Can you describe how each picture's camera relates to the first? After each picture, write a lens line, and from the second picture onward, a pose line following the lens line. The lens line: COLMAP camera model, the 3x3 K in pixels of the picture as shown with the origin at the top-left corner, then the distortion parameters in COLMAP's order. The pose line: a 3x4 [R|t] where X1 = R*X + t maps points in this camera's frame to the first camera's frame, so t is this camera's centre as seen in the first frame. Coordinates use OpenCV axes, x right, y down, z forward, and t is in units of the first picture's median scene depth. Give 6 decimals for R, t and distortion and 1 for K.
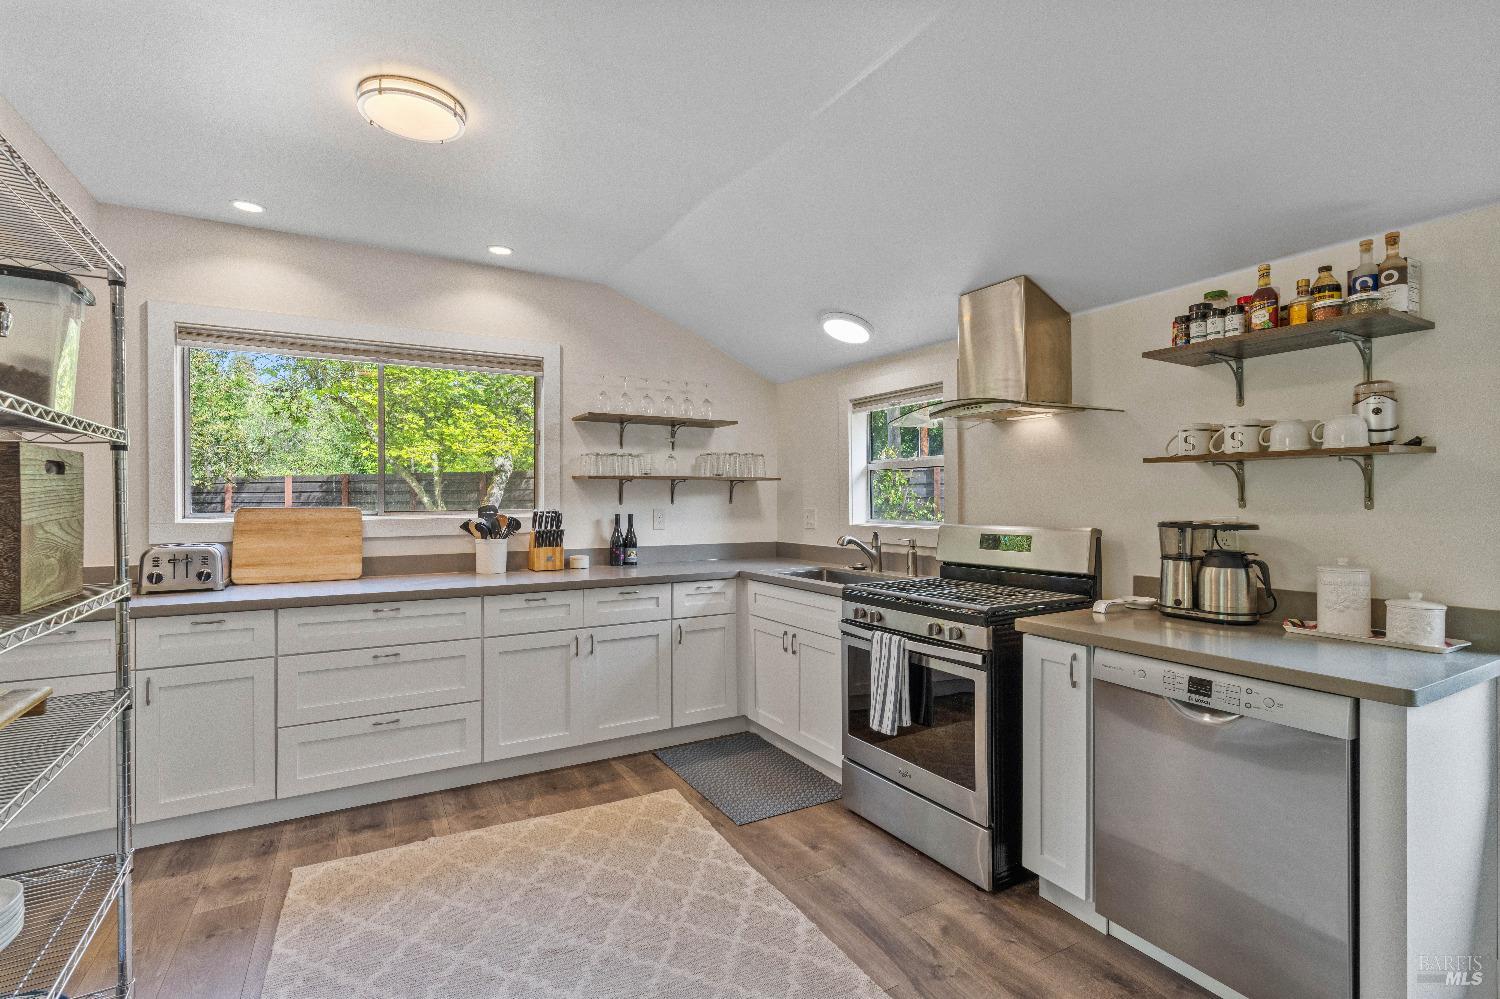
lens RADIAL K [[689.2, 0, 747.0], [0, 689.2, 492.5], [0, 0, 1]] dist [-0.003132, 0.000839]
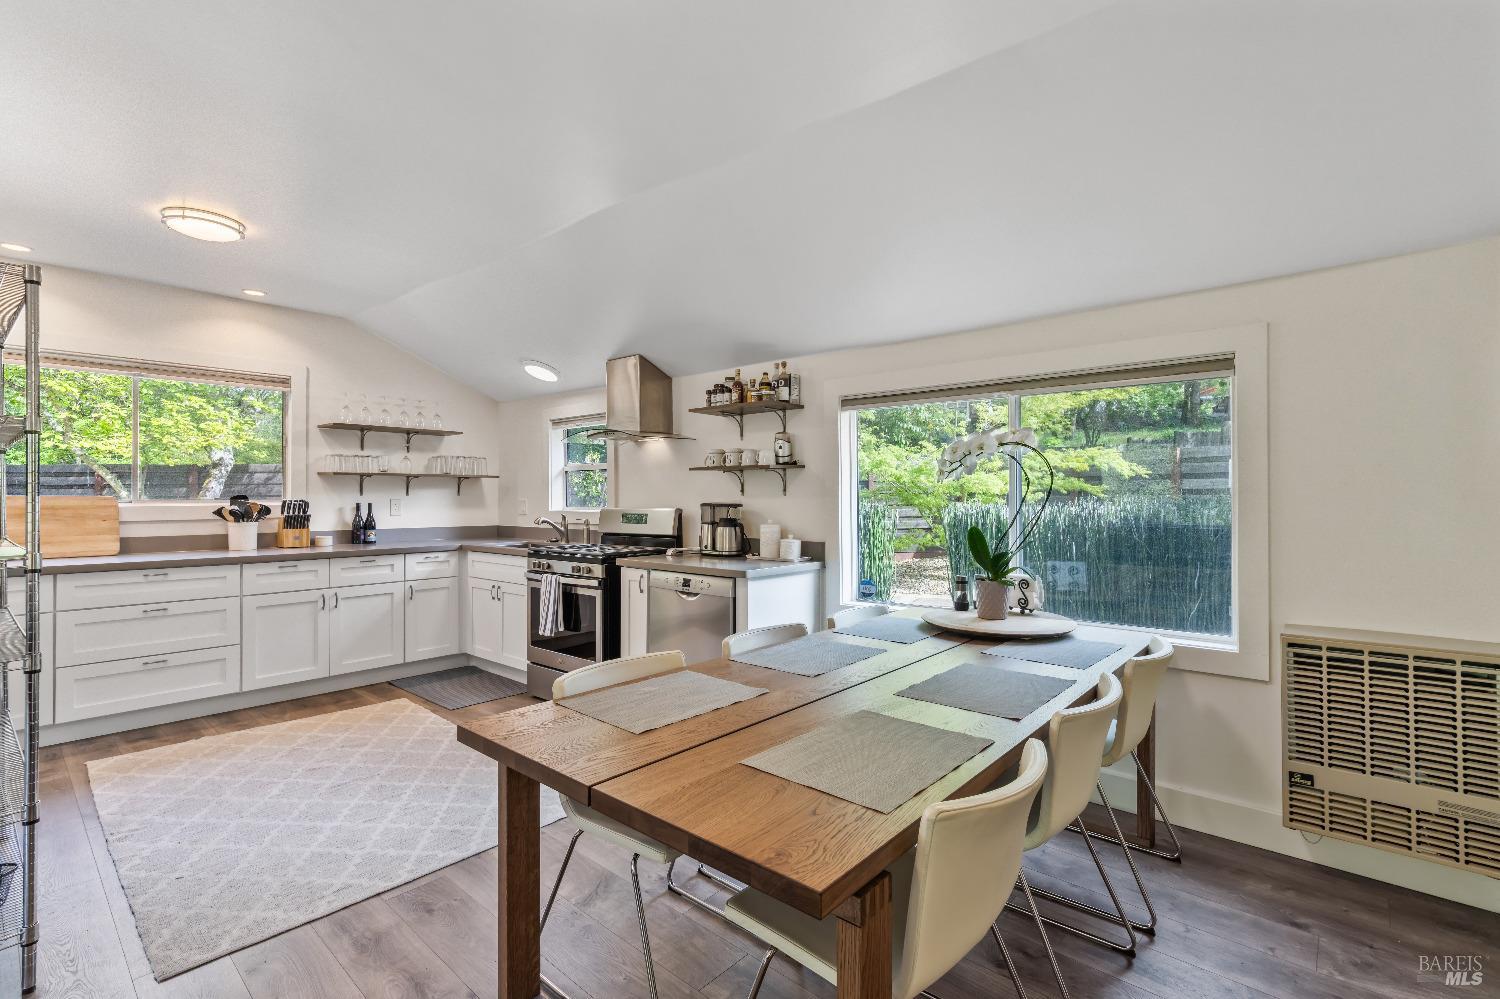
lens RADIAL K [[689.2, 0, 751.4], [0, 689.2, 494.8], [0, 0, 1]] dist [-0.003132, 0.000839]
pose [[0.944194, 0.003795, 0.329369, 0.105101], [-0.005438, 0.999977, 0.004066, 0.009855], [-0.329346, -0.005630, 0.944192, -0.587473]]
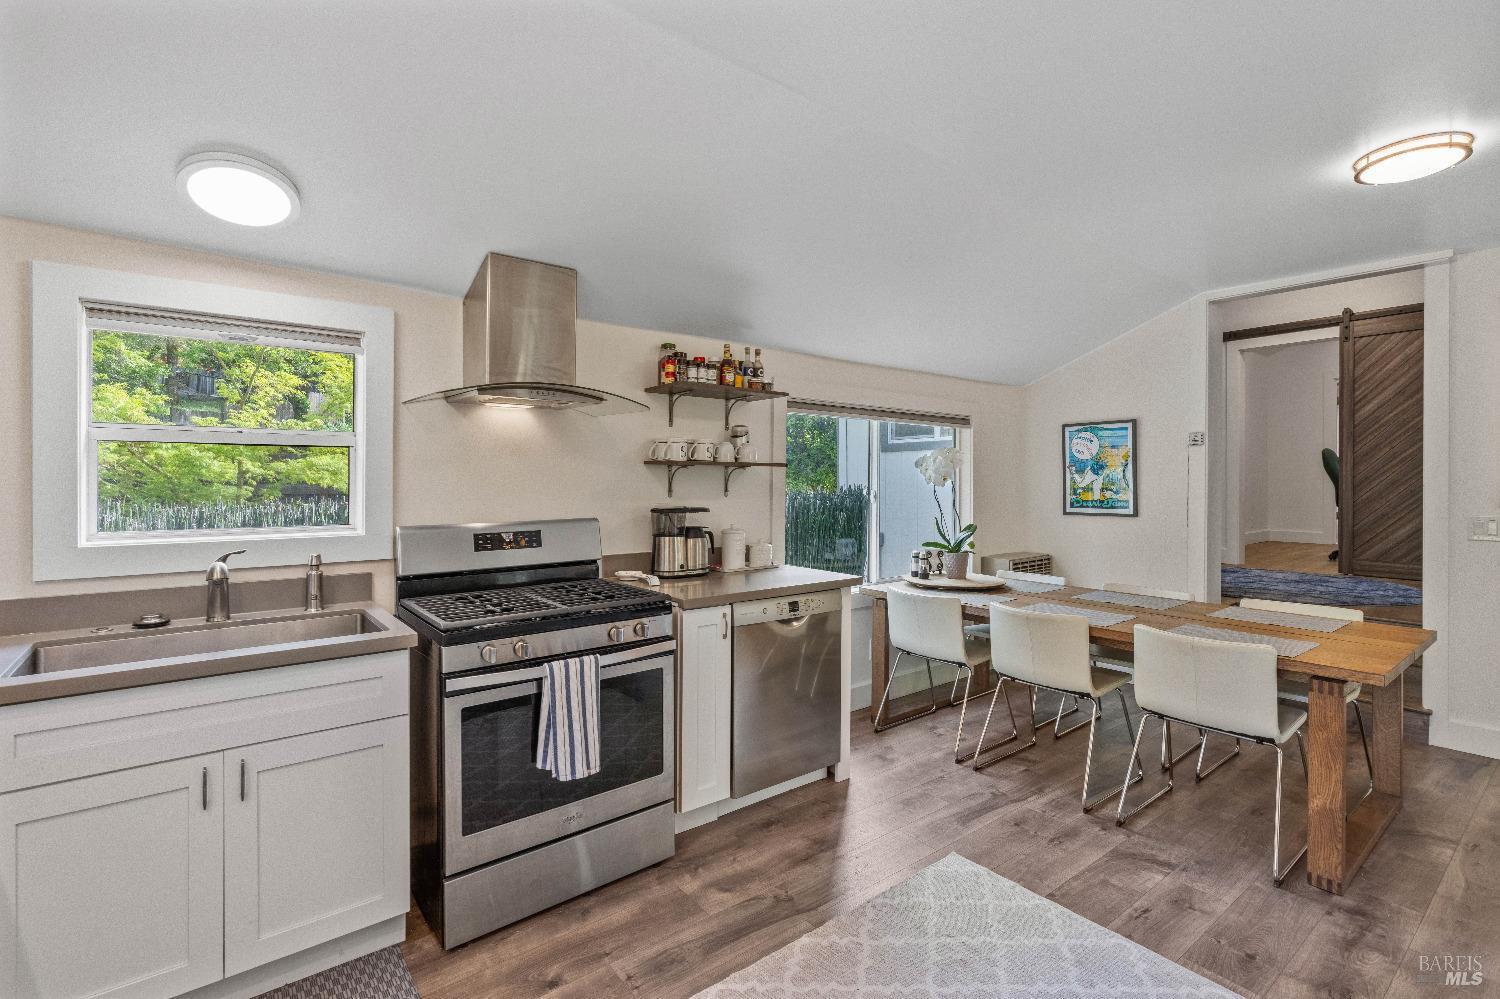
lens RADIAL K [[689.2, 0, 756.0], [0, 689.2, 480.0], [0, 0, 1]] dist [-0.003132, 0.000839]
pose [[-0.158766, 0.002239, 0.987314, -0.581786], [-0.011181, 0.999929, -0.004065, -0.007707], [-0.987253, -0.011685, -0.158729, 0.823728]]
